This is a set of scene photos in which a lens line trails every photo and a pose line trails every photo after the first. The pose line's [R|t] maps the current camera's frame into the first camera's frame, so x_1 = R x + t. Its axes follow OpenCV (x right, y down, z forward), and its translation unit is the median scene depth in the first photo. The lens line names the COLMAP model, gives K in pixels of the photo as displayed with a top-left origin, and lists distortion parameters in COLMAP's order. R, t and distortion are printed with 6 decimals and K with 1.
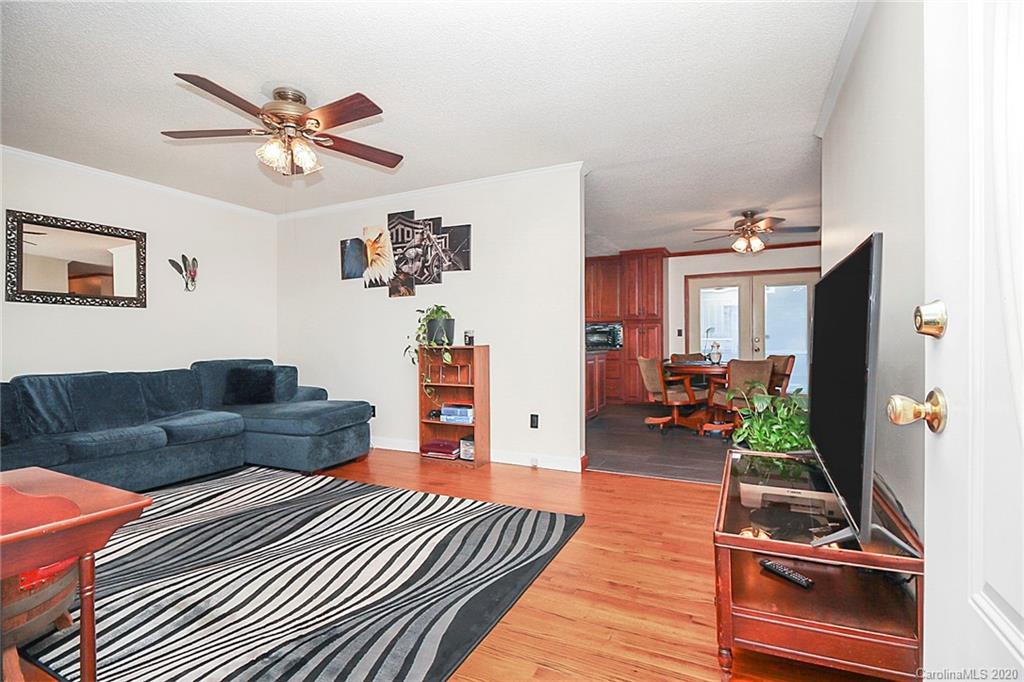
lens RADIAL K [[479.9, 0, 512.5], [0, 479.9, 340.3], [0, 0, 1]] dist [-0.010828, -0.004445]
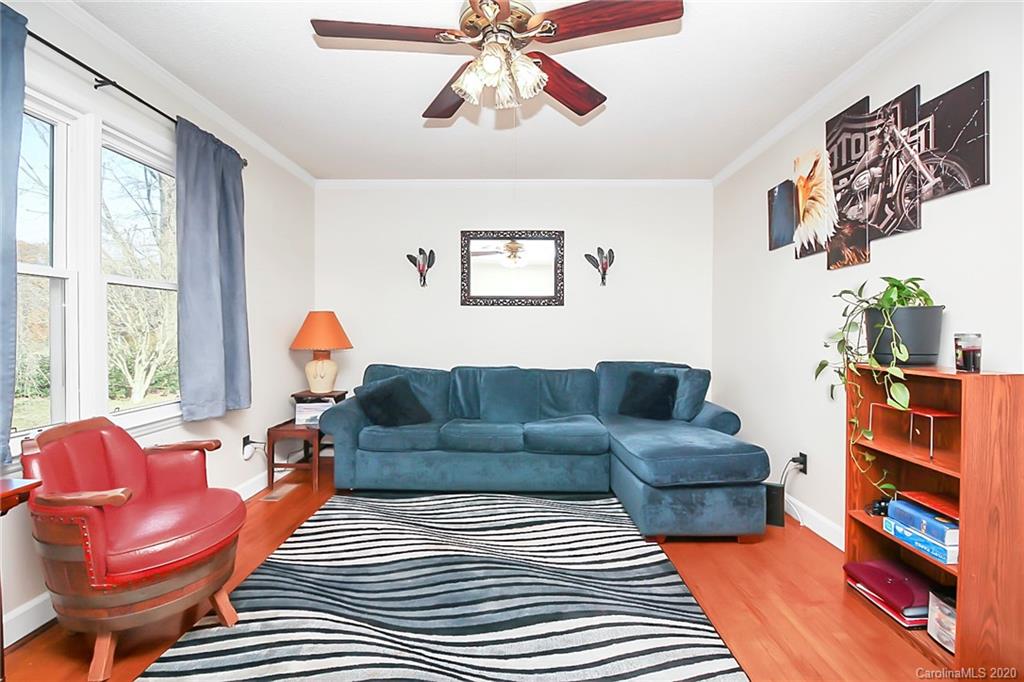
lens RADIAL K [[479.9, 0, 512.3], [0, 479.9, 337.7], [0, 0, 1]] dist [-0.010828, -0.004445]
pose [[0.422670, 0.024934, -0.905941, 0.102080], [-0.008008, 0.999685, 0.023778, -0.022548], [0.906248, -0.002796, 0.422736, 0.456565]]
